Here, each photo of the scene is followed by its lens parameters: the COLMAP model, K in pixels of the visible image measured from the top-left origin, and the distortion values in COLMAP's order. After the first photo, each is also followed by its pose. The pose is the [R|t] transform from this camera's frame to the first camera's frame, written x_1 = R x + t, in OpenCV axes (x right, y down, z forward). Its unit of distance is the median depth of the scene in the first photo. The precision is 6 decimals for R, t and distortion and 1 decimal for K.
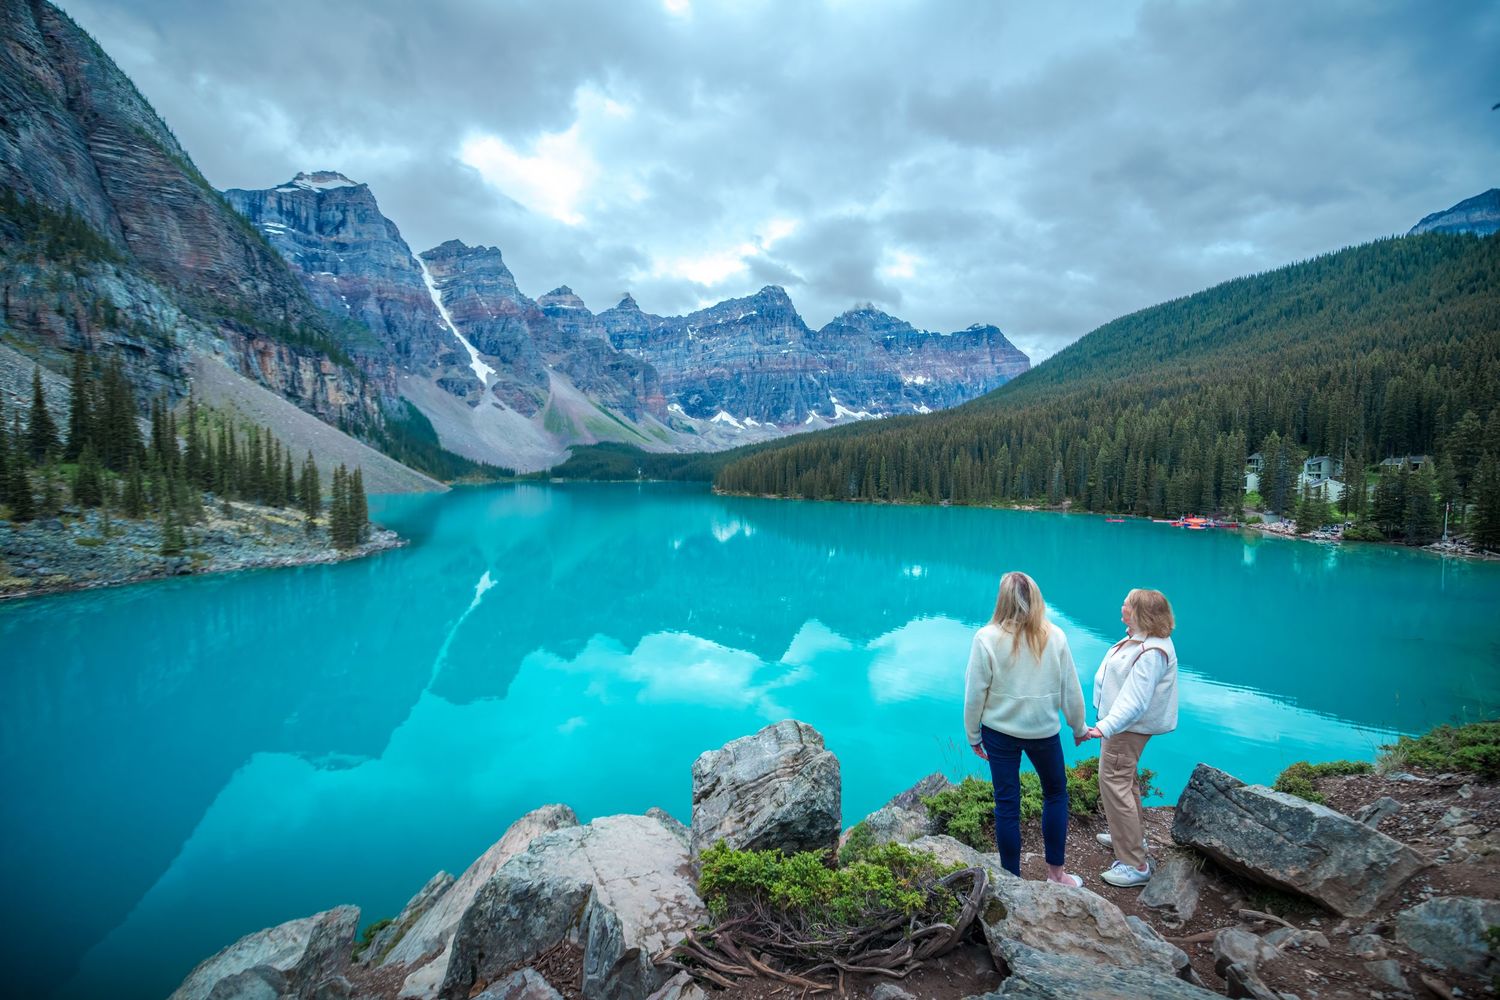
lens RADIAL K [[595.6, 0, 746.8], [0, 595.6, 505.5], [0, 0, 1]] dist [-0.021969, -0.000263]
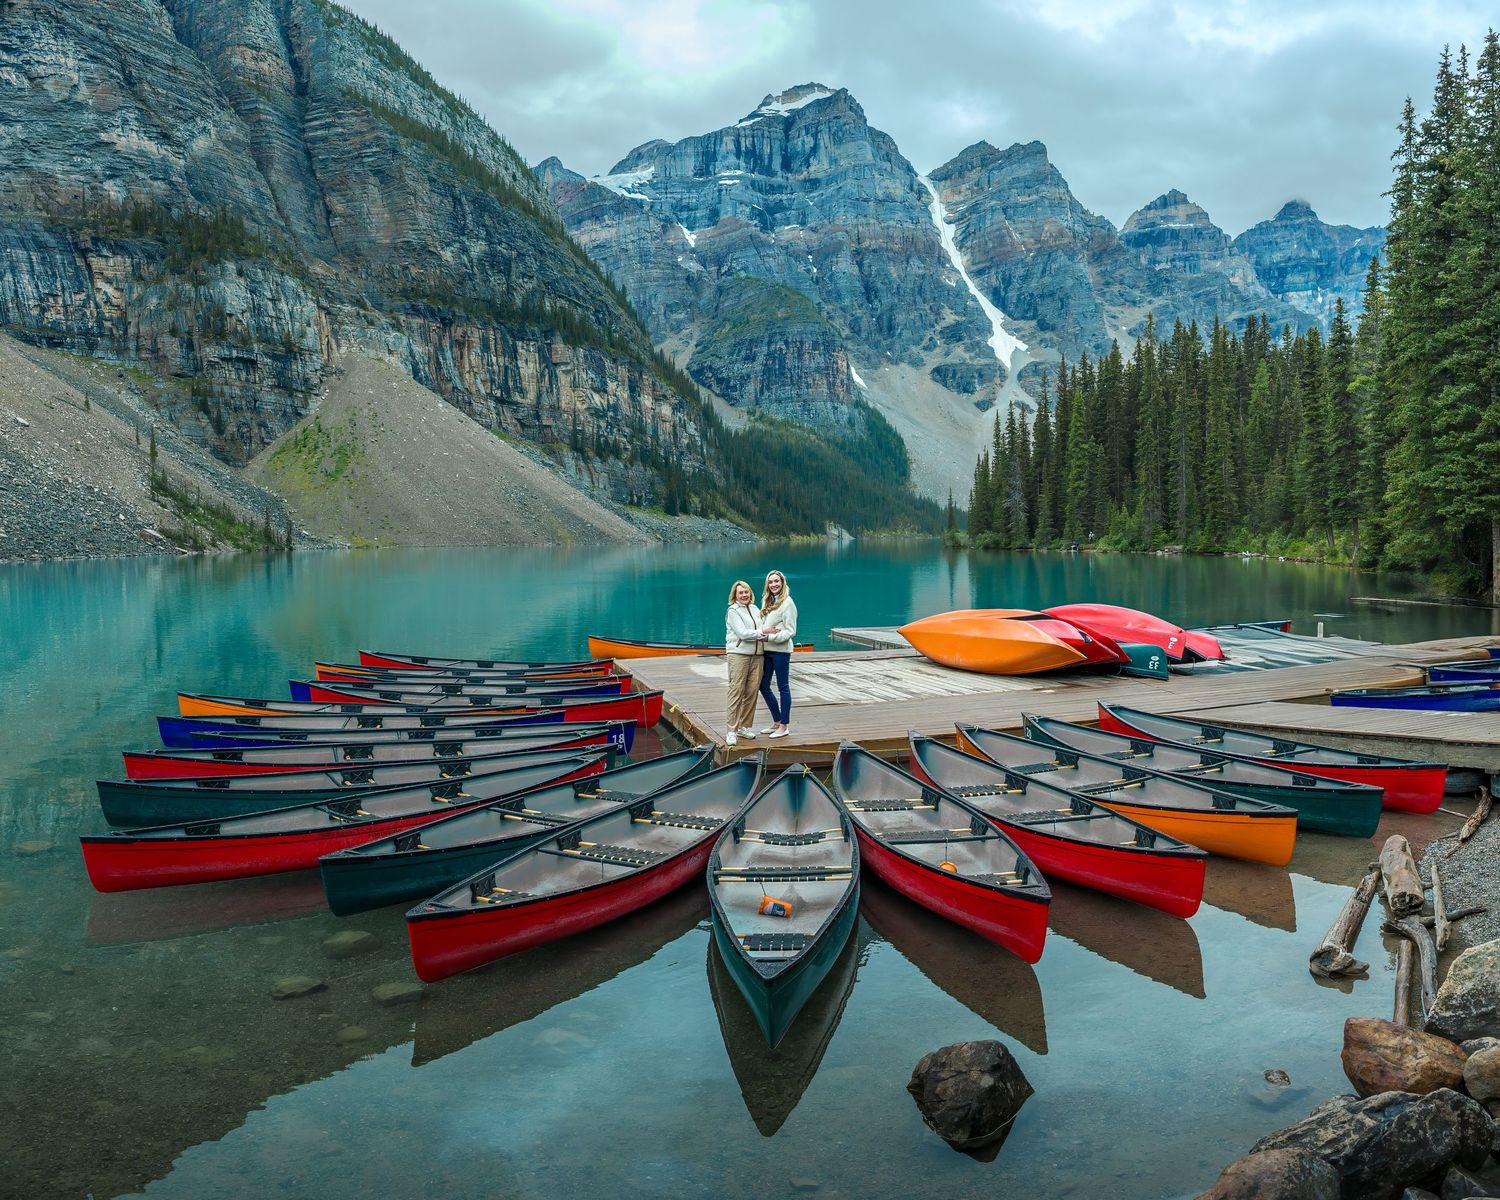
lens RADIAL K [[1093.8, 0, 833.7], [0, 1093.8, 628.0], [0, 0, 1]] dist [-0.219498, 0.000814]
pose [[0.793927, 0.044312, -0.606396, 0.066558], [-0.021614, 0.998767, 0.044686, 0.001061], [0.607629, -0.022371, 0.793906, 0.076301]]
